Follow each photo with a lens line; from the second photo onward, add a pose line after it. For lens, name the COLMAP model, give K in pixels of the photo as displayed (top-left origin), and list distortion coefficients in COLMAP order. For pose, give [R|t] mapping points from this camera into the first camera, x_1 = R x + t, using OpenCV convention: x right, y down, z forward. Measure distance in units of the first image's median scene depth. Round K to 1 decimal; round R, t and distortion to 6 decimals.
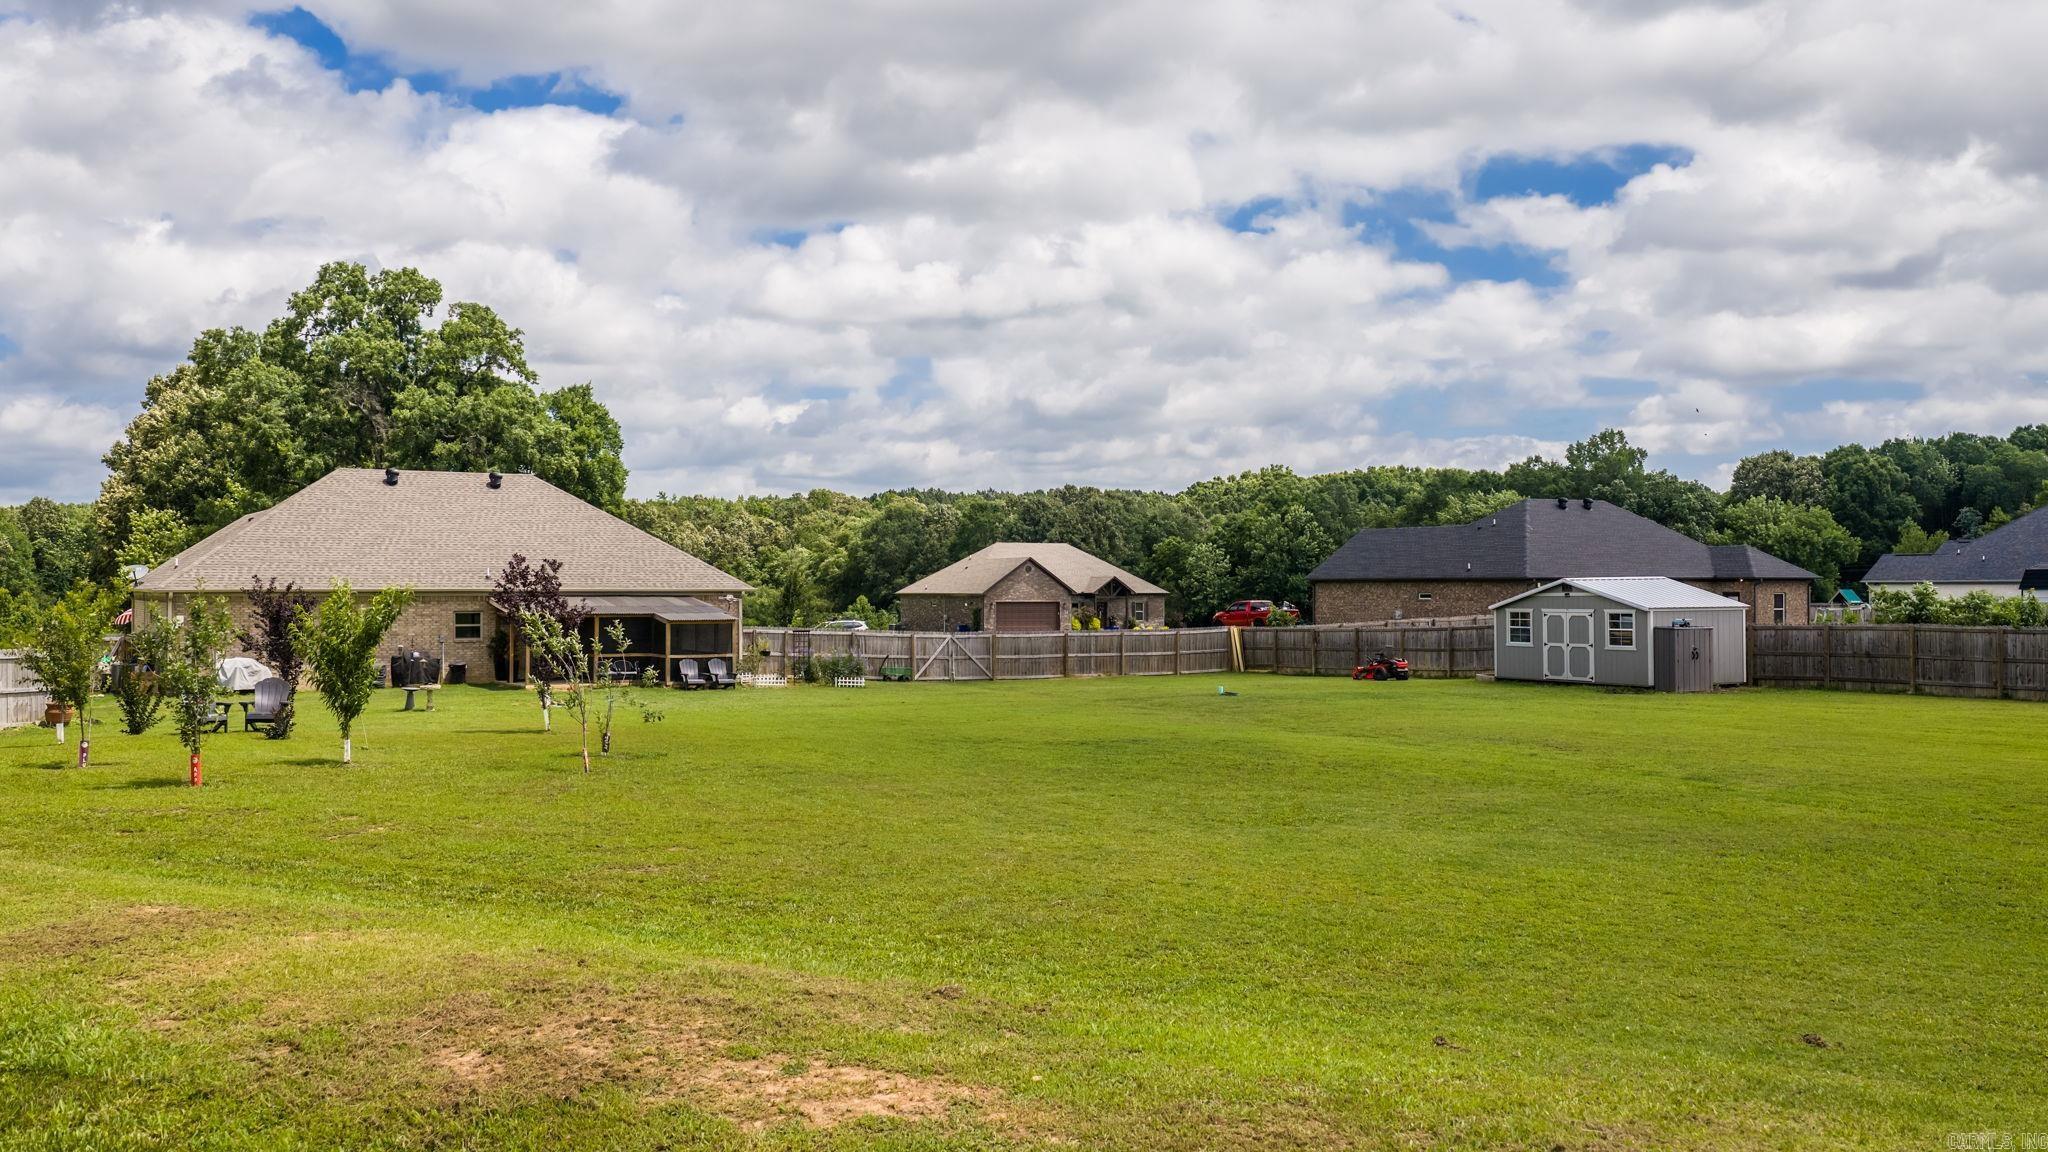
lens RADIAL K [[1710.7, 0, 1046.6], [0, 1710.7, 582.7], [0, 0, 1]] dist [0.019606, -0.044054]
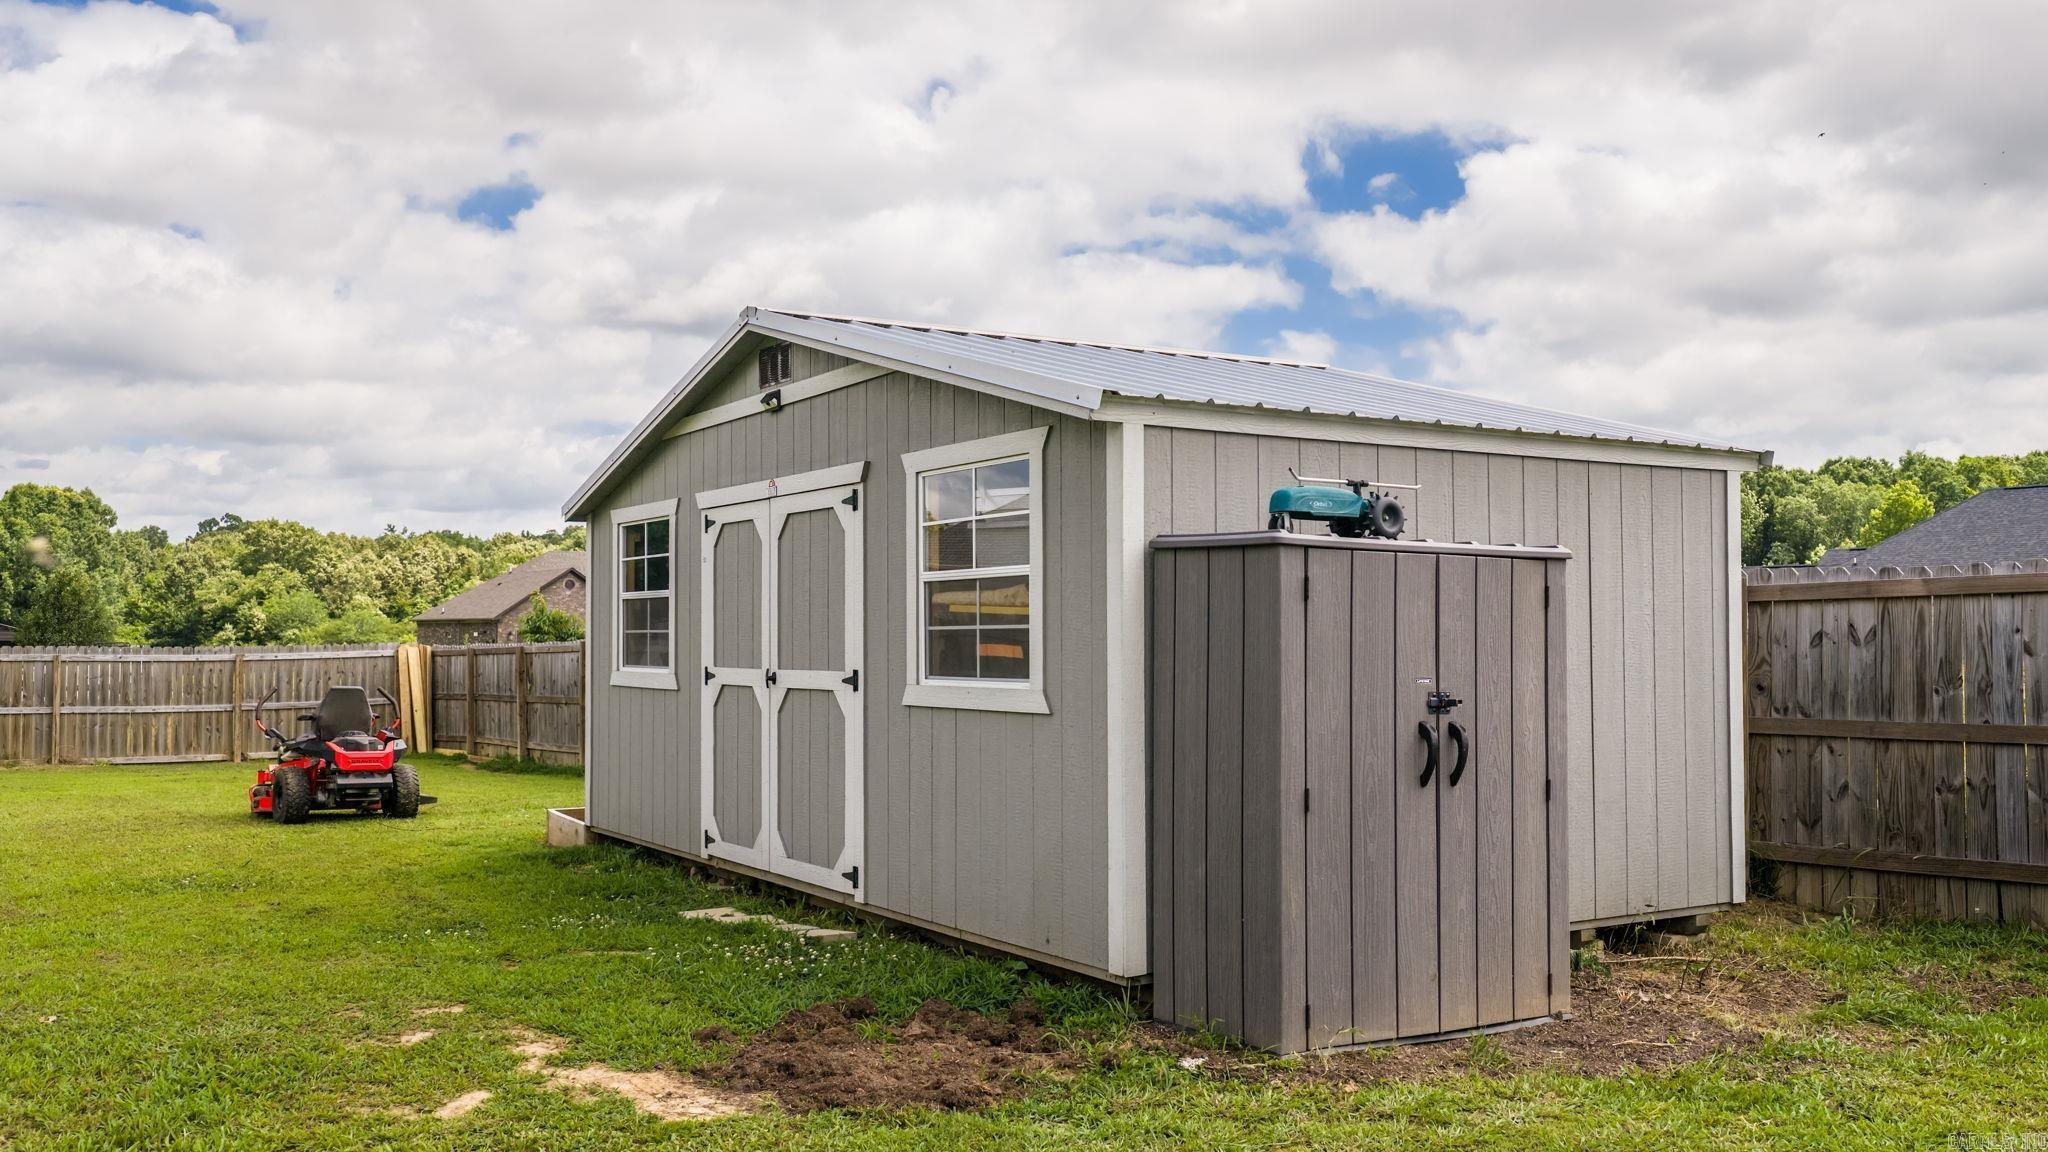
lens RADIAL K [[1787.1, 0, 1024.0], [0, 1787.1, 576.0], [0, 0, 1]] dist [-0.002824, -0.006250]
pose [[0.994001, 0.012372, 0.108665, 0.313755], [-0.009087, 0.999488, -0.030674, 0.031603], [-0.108989, 0.029503, 0.993605, 0.820247]]
